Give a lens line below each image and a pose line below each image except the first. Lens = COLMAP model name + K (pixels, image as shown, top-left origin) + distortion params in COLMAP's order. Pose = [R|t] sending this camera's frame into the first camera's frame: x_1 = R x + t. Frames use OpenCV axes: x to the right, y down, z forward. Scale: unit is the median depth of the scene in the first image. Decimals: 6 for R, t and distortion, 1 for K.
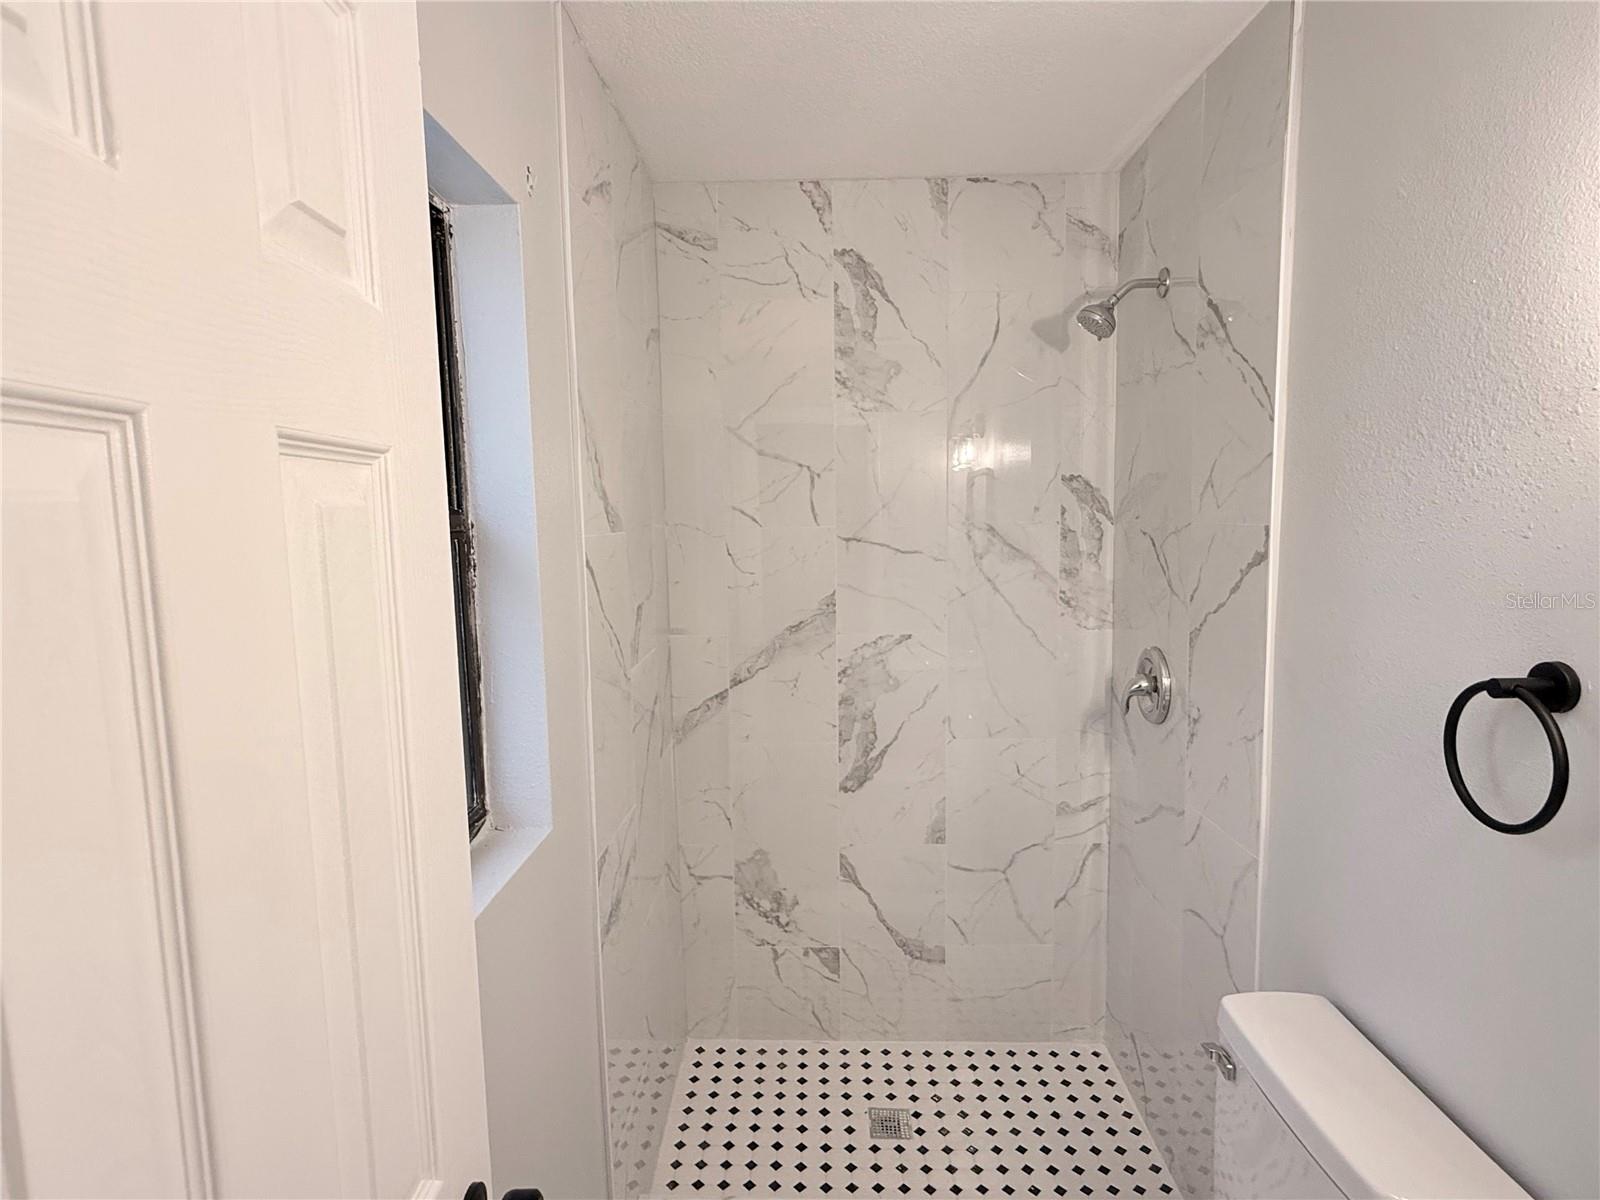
lens RADIAL K [[822.1, 0, 794.8], [0, 822.1, 600.0], [0, 0, 1]] dist [-0.002696, 0.000991]
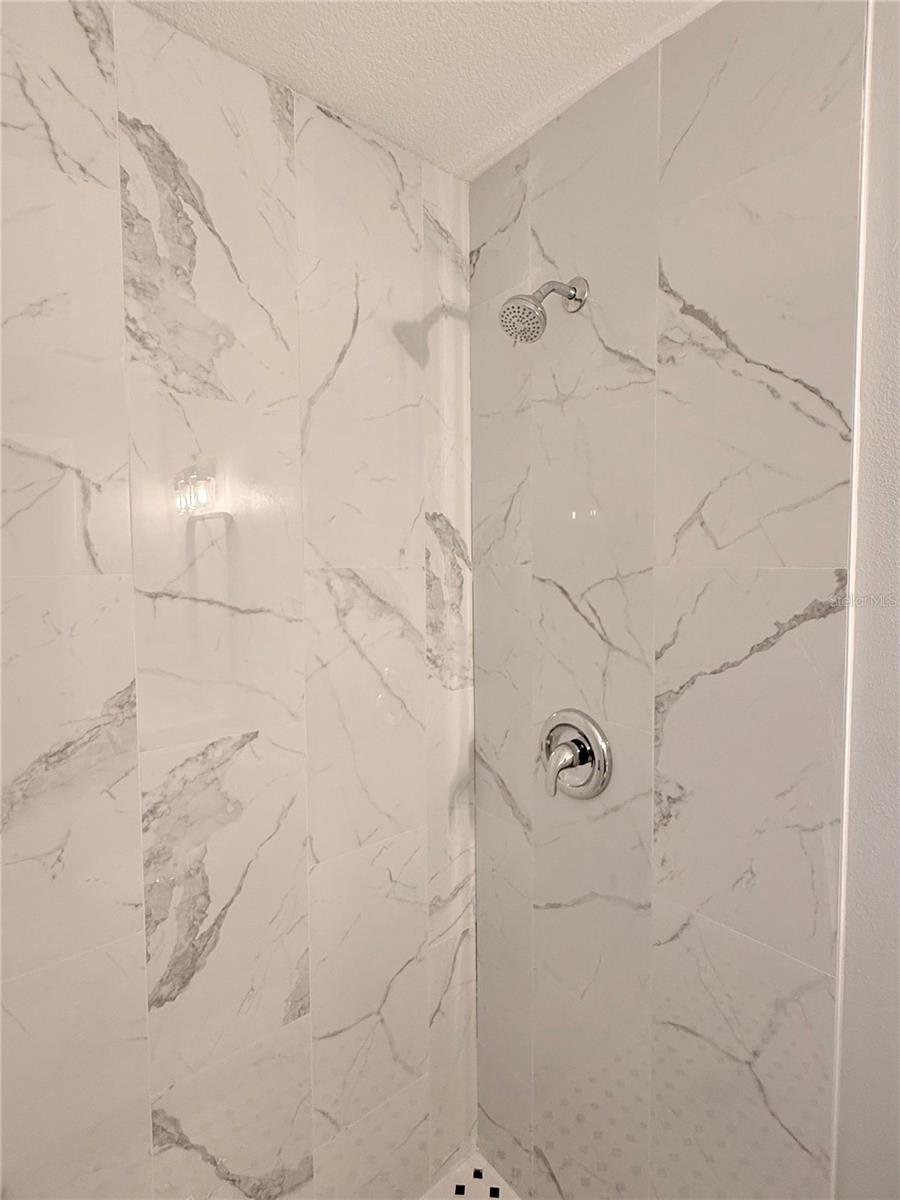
lens RADIAL K [[604.8, 0, 446.2], [0, 604.8, 593.4], [0, 0, 1]] dist [0.000146, -0.000172]
pose [[0.743172, -0.025458, 0.668616, -0.076755], [0.064226, 0.997376, -0.033412, -0.046454], [-0.666011, 0.067773, 0.742856, 0.527169]]
